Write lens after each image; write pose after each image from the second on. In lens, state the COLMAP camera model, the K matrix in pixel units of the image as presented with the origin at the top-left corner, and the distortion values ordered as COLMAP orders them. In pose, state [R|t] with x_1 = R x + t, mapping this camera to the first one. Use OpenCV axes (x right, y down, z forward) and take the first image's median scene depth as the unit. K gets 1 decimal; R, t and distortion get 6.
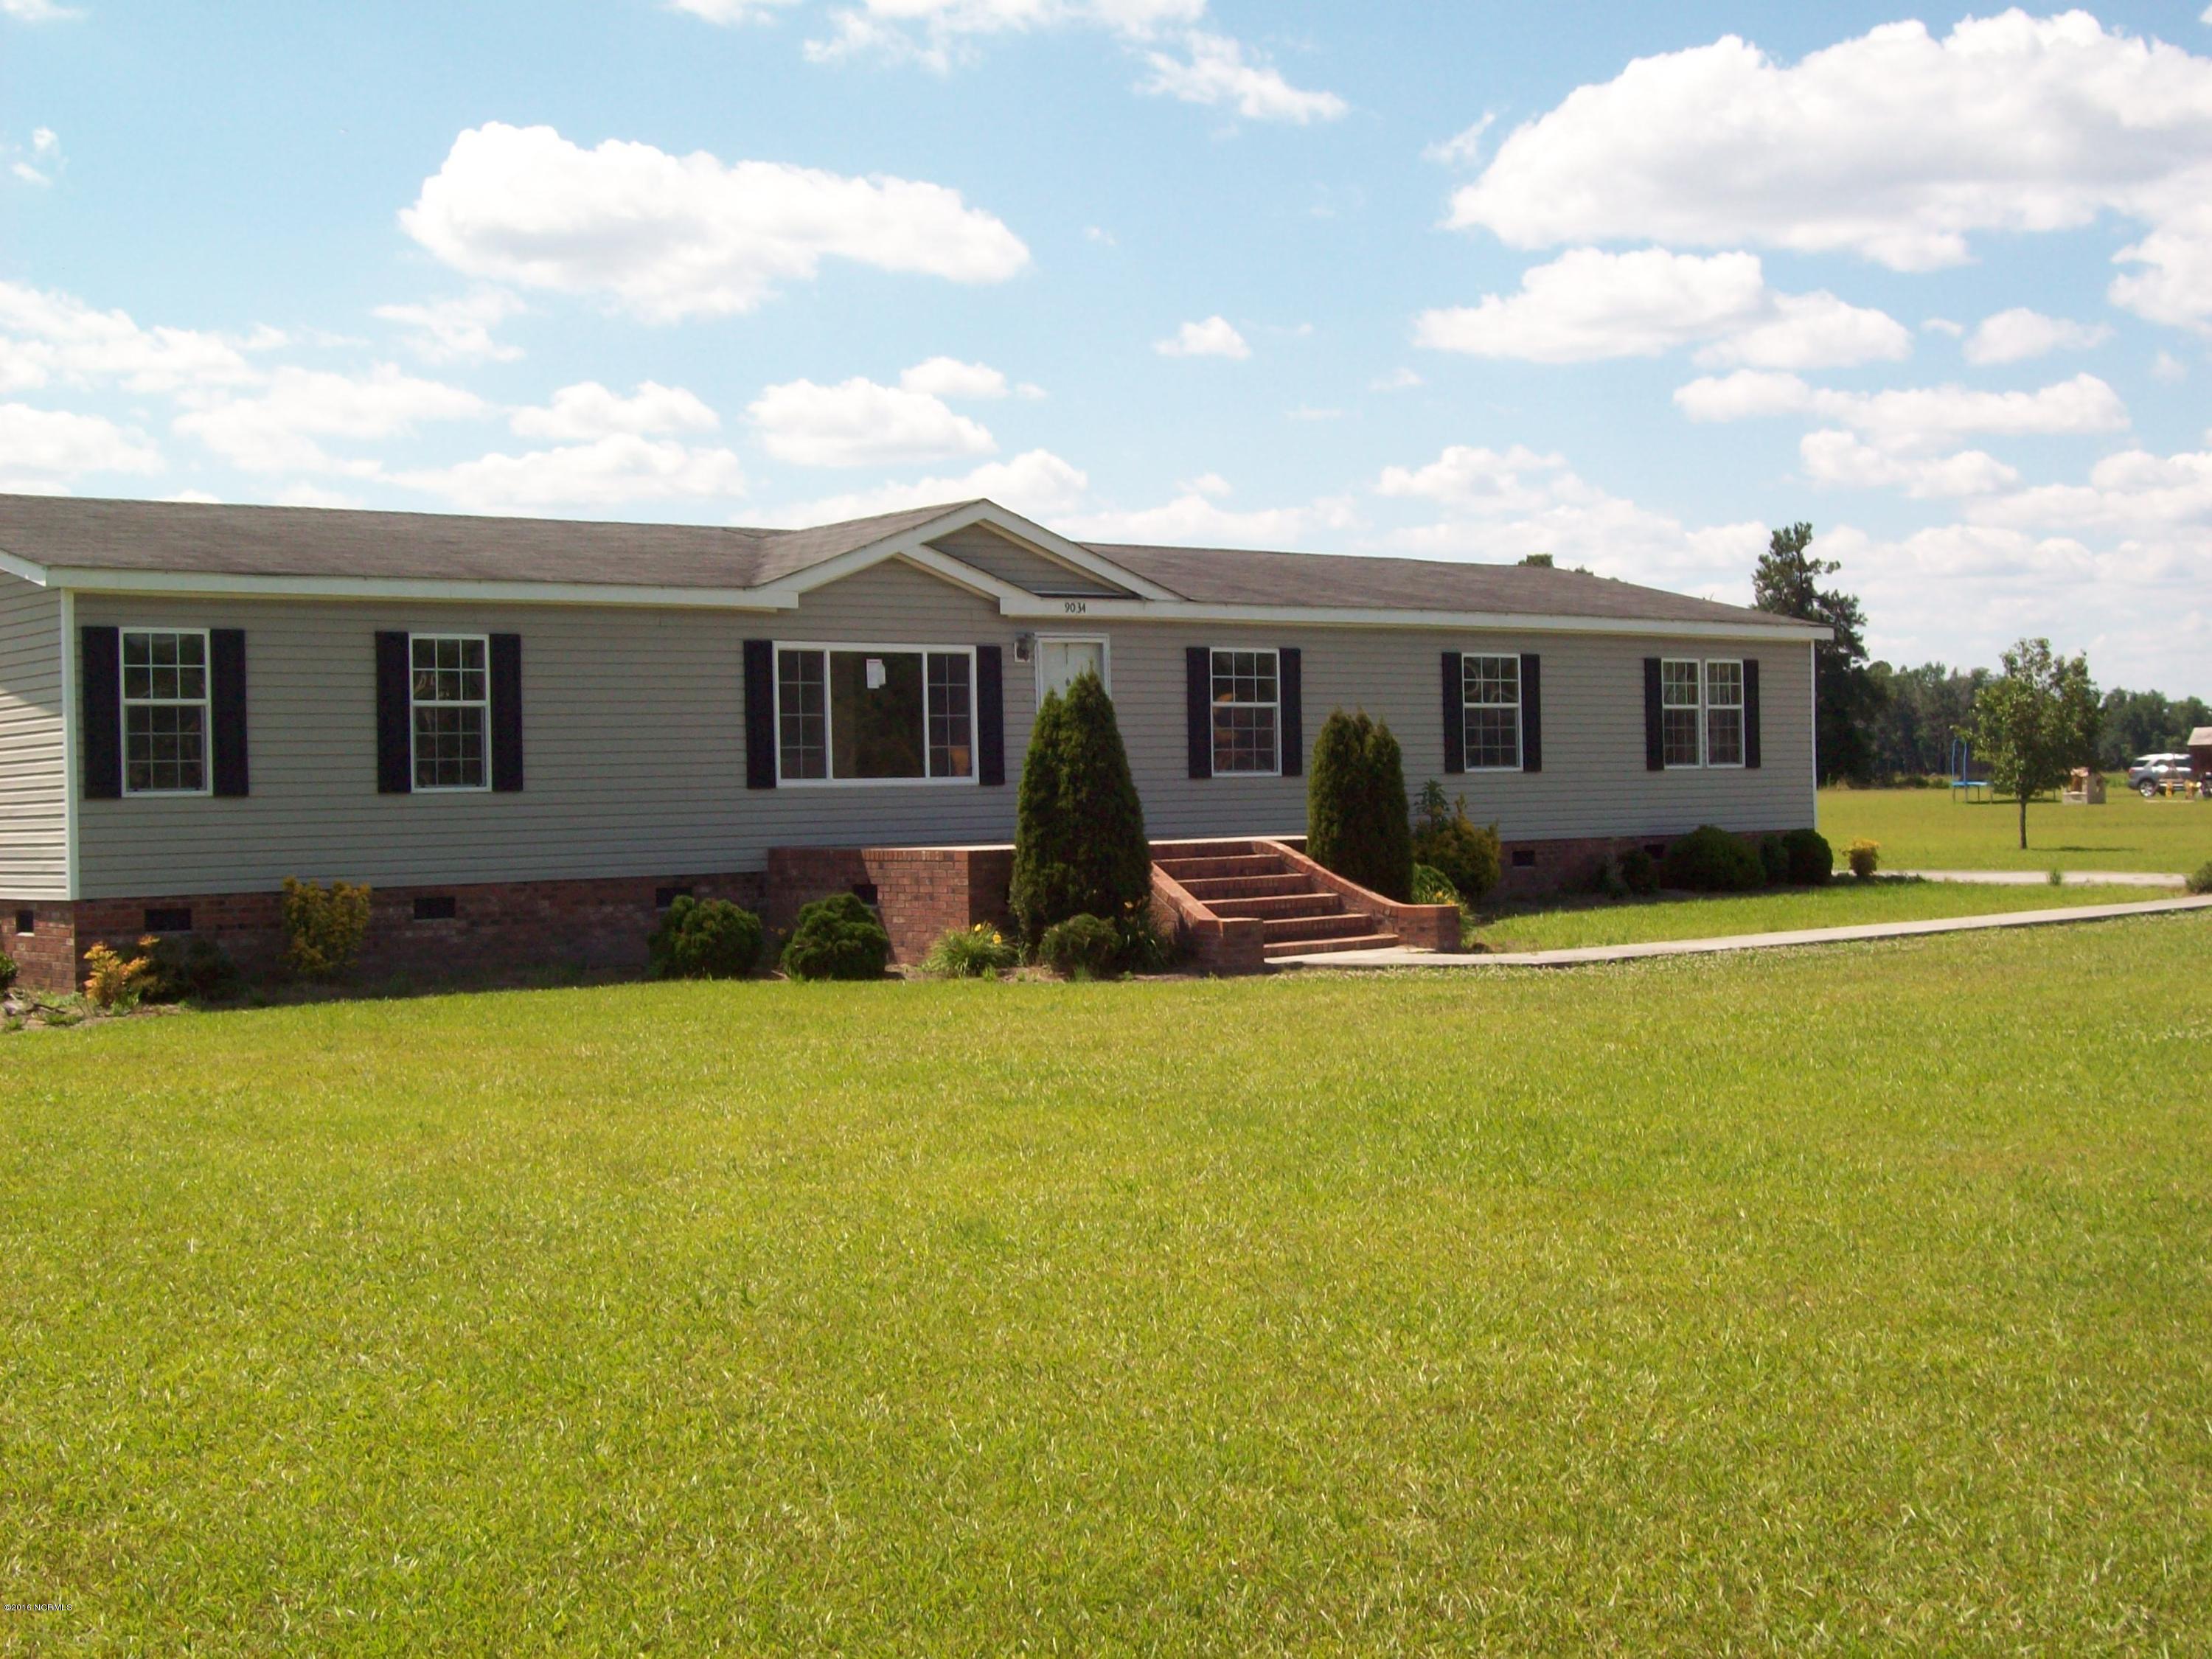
lens RADIAL K [[3027.3, 0, 1106.7], [0, 3027.3, 829.4], [0, 0, 1]] dist [-0.108246, 0.000000]
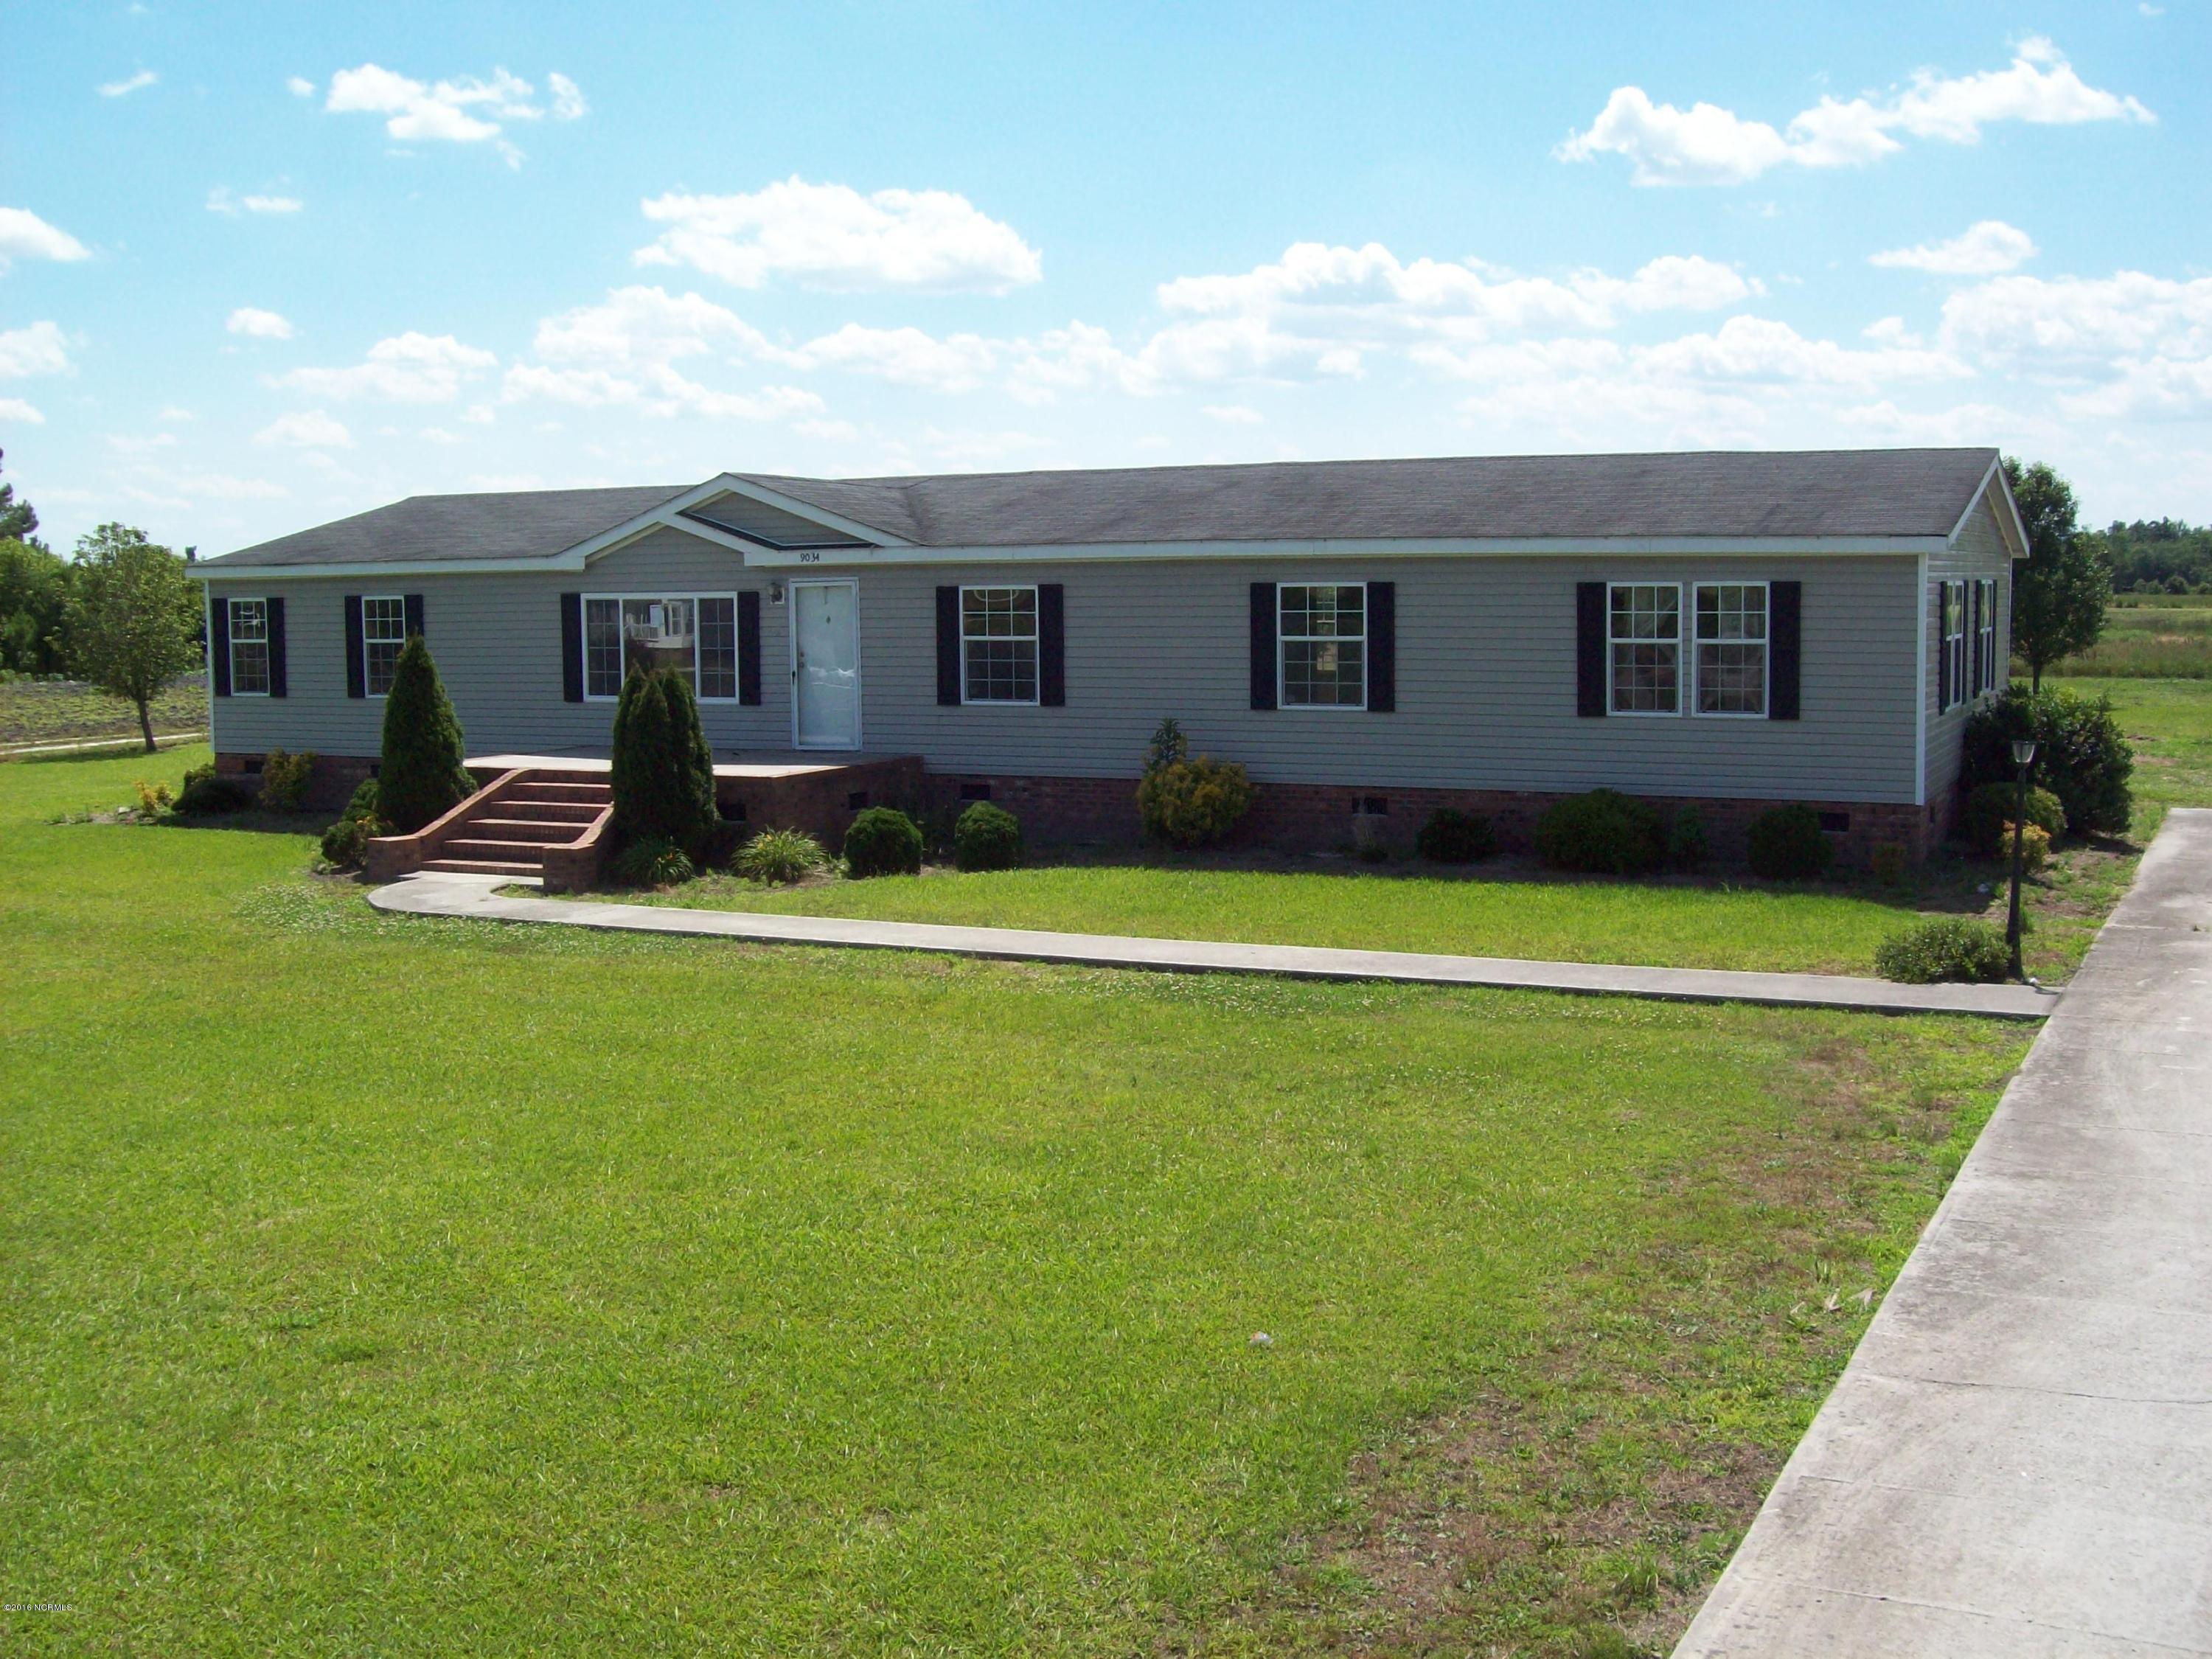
lens RADIAL K [[2325.7, 0, 1106.6], [0, 2325.7, 841.6], [0, 0, 1]] dist [-0.136844, 0.000000]
pose [[0.391582, 0.077488, -0.916875, 0.821375], [-0.038060, 0.996959, 0.068002, -0.026652], [0.919356, 0.008268, 0.393340, 0.706539]]
